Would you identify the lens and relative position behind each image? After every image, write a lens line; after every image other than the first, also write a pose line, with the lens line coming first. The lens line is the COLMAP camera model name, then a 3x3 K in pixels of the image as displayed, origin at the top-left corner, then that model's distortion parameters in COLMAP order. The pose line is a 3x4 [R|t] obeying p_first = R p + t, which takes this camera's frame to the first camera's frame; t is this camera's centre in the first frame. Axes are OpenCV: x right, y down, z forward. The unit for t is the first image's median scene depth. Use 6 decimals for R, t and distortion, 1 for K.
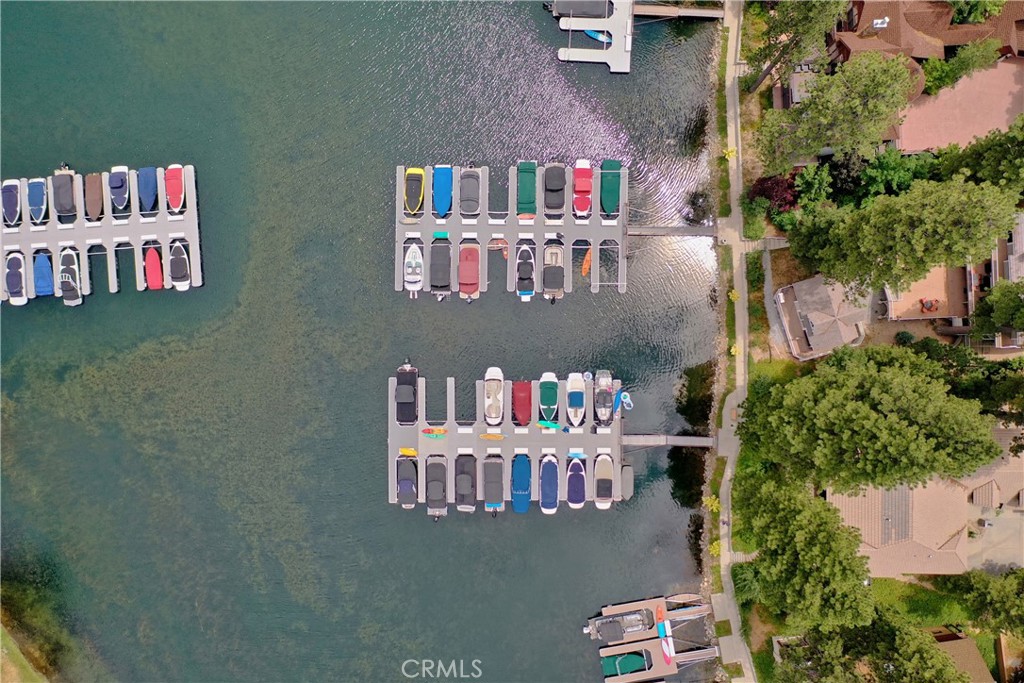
lens RADIAL K [[975.9, 0, 515.1], [0, 975.9, 337.6], [0, 0, 1]] dist [-0.044079, -0.001117]
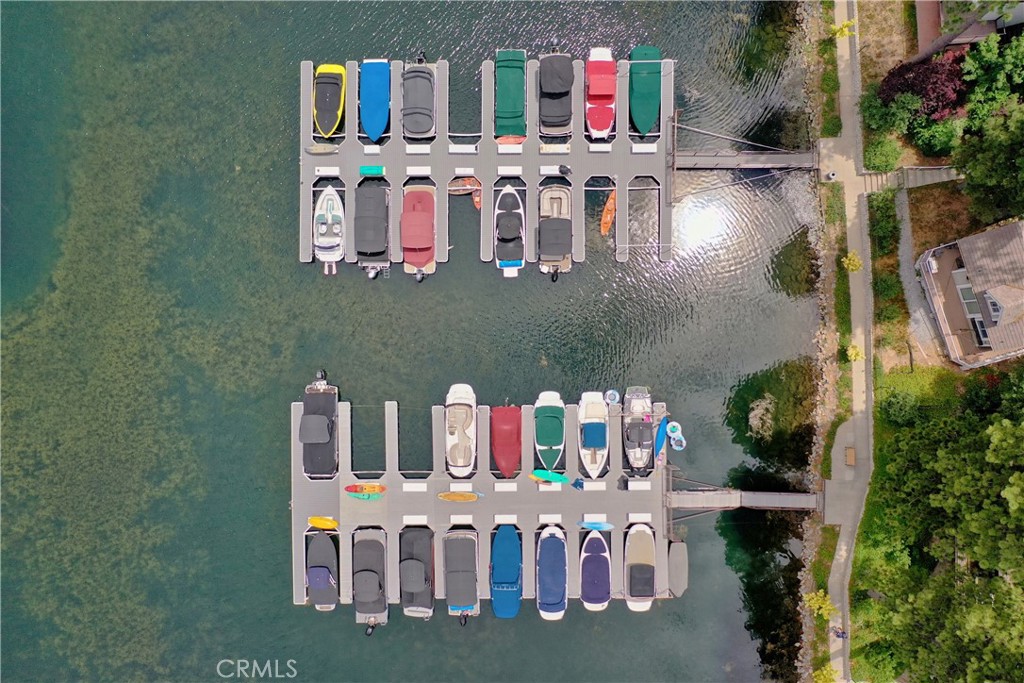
lens RADIAL K [[975.9, 0, 513.1], [0, 975.9, 343.6], [0, 0, 1]] dist [-0.044079, -0.001117]
pose [[0.999942, -0.010594, 0.001991, 0.010799], [0.010587, 0.999938, 0.003361, 0.003041], [-0.002026, -0.003339, 0.999992, 0.382859]]
